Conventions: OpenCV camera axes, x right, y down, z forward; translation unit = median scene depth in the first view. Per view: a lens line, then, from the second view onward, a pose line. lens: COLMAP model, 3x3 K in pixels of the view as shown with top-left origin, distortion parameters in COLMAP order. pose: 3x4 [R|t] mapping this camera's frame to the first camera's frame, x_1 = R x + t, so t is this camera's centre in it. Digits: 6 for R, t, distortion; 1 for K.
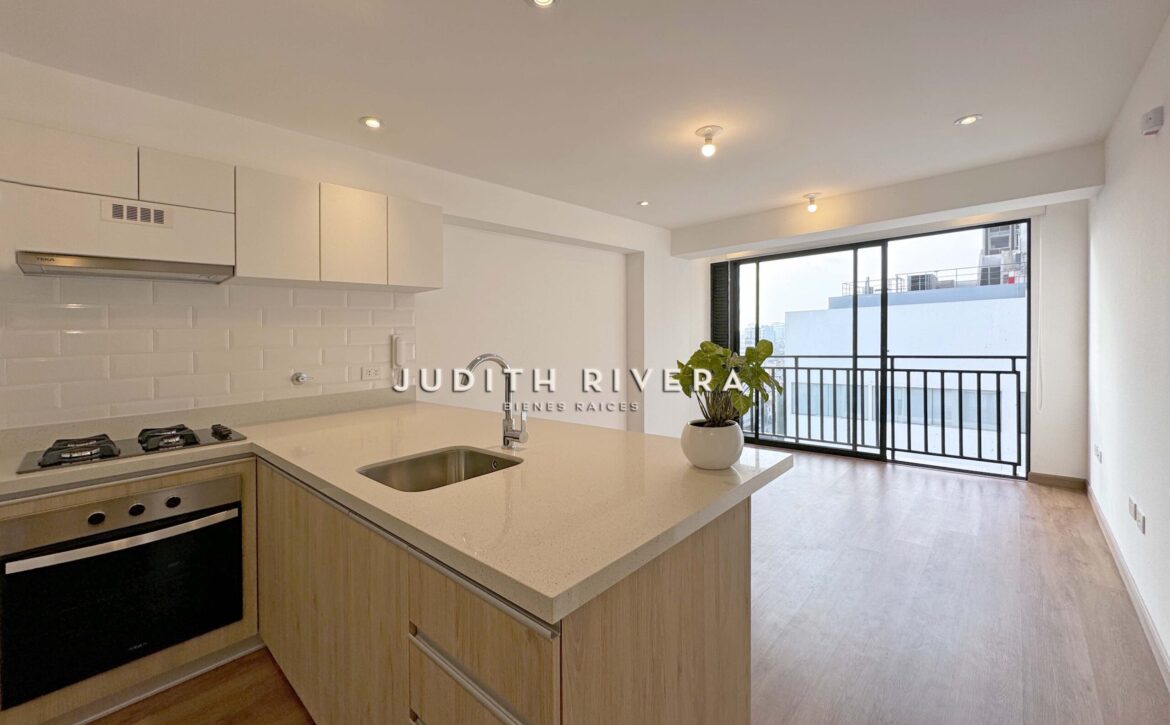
lens RADIAL K [[496.9, 0, 499.3], [0, 496.9, 342.2], [0, 0, 1]] dist [-0.001799, -0.000818]
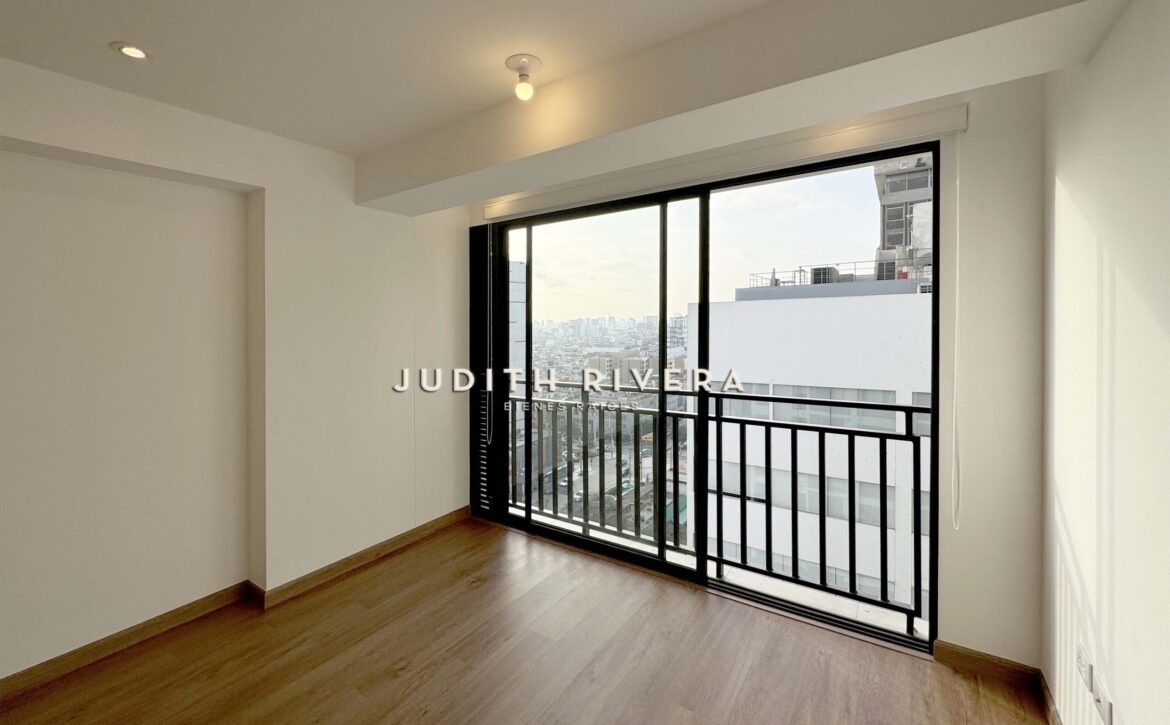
lens RADIAL K [[496.9, 0, 526.0], [0, 496.9, 319.4], [0, 0, 1]] dist [-0.001799, -0.000818]
pose [[0.988677, 0.014615, 0.149349, 0.555952], [-0.012413, 0.999800, -0.015667, -0.051087], [-0.149548, 0.013636, 0.988660, 0.538287]]
